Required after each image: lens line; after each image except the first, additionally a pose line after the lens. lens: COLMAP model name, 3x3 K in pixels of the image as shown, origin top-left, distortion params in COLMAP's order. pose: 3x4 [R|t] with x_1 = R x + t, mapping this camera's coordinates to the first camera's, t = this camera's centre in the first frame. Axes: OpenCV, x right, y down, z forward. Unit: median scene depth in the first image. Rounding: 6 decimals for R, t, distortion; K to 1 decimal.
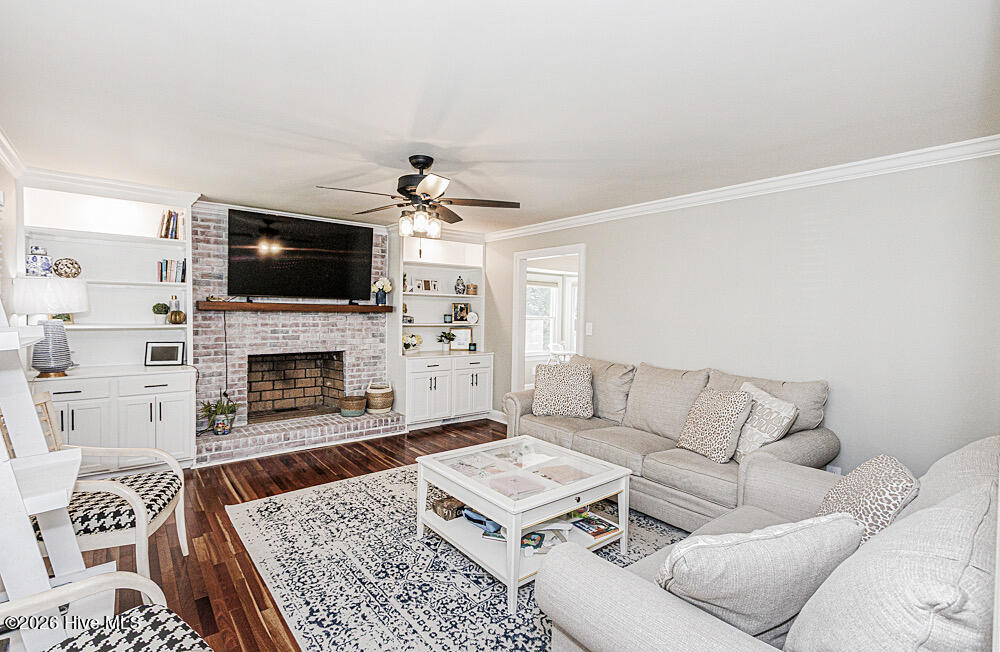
lens RADIAL K [[462.0, 0, 498.0], [0, 462.0, 326.9], [0, 0, 1]] dist [0.003582, -0.000244]
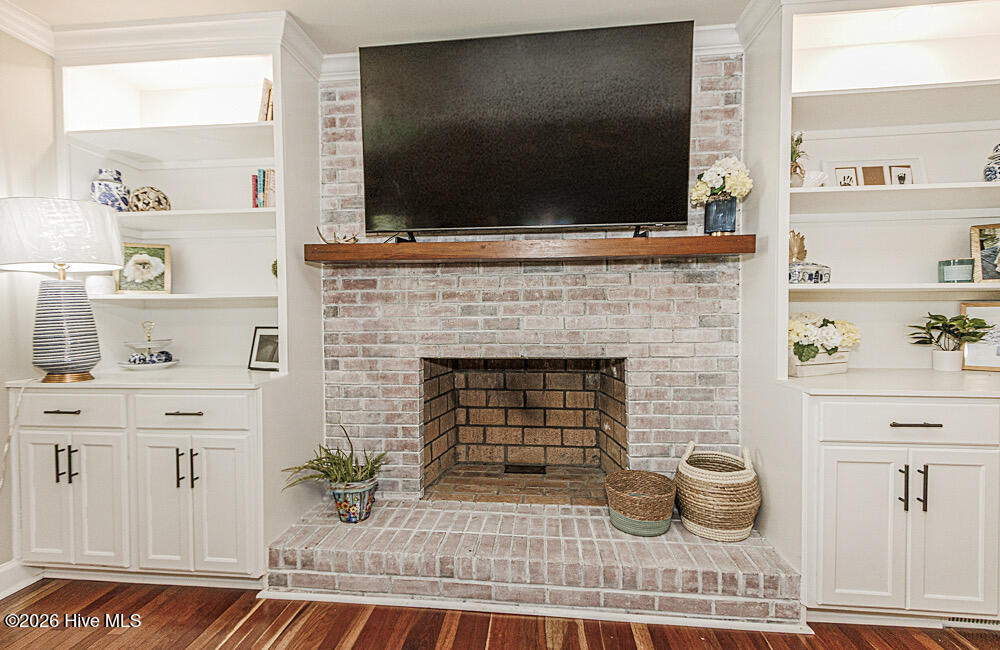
lens RADIAL K [[462.0, 0, 491.7], [0, 462.0, 326.8], [0, 0, 1]] dist [0.003582, -0.000244]
pose [[0.703296, -0.003657, -0.710888, -0.124738], [-0.004678, 0.999941, -0.009772, 0.028921], [0.710882, 0.010198, 0.703237, 0.635085]]
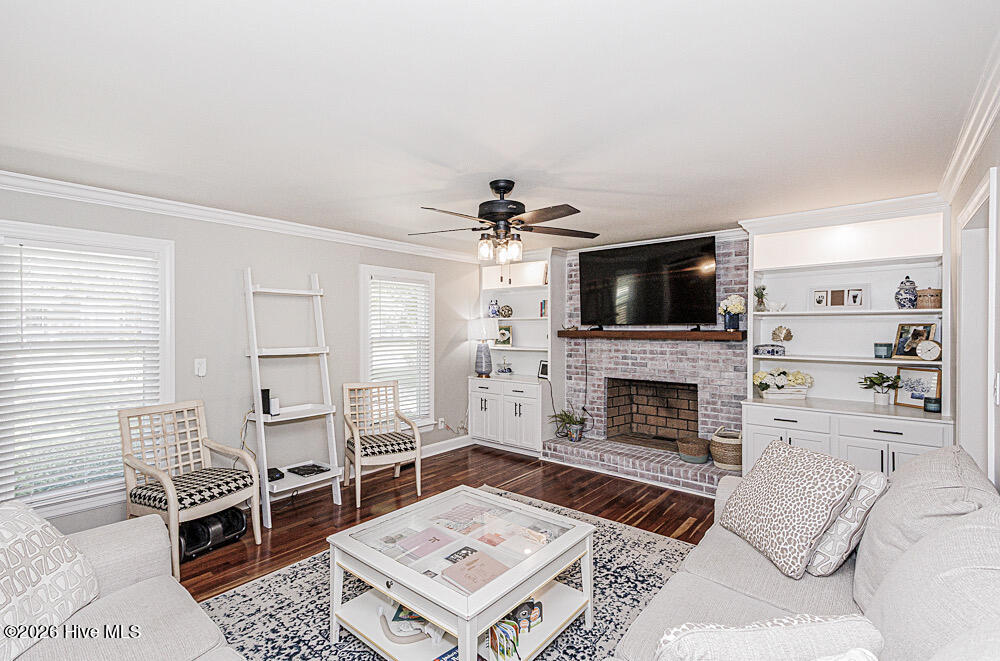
lens RADIAL K [[459.4, 0, 490.4], [0, 459.4, 332.2], [0, 0, 1]] dist [0.003227, 0.000139]
pose [[0.179429, -0.009207, -0.983728, 0.450642], [-0.029029, 0.999471, -0.014649, -0.021639], [0.983342, 0.031186, 0.179067, 0.471661]]
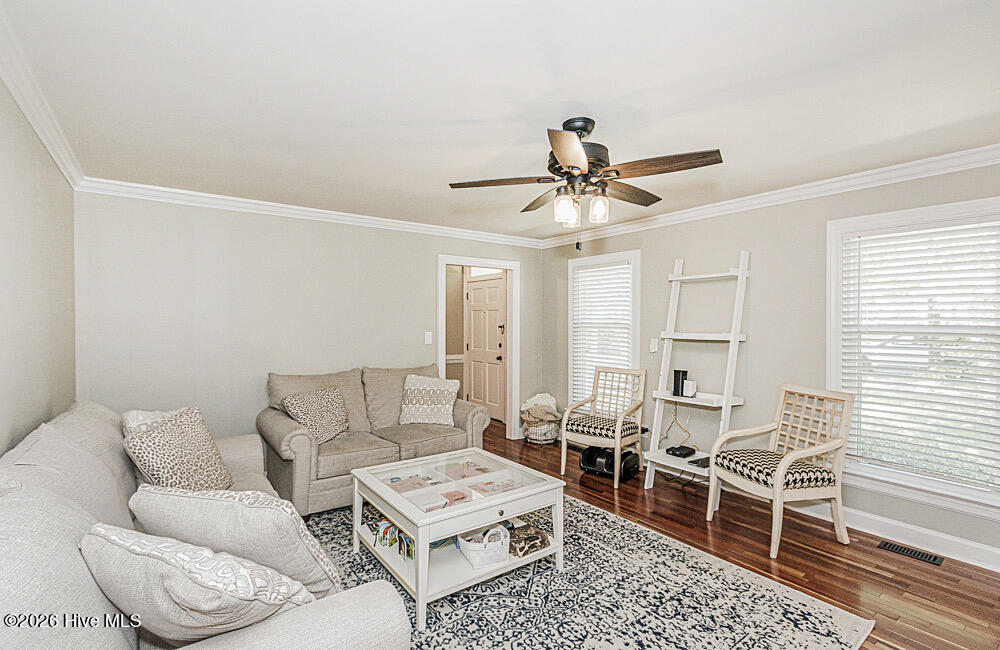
lens RADIAL K [[462.0, 0, 495.1], [0, 462.0, 324.6], [0, 0, 1]] dist [0.003582, -0.000244]
pose [[-0.998088, -0.018391, 0.059017, -0.046765], [-0.016111, 0.999115, 0.038865, -0.035091], [-0.059680, 0.037840, -0.997500, 1.040725]]
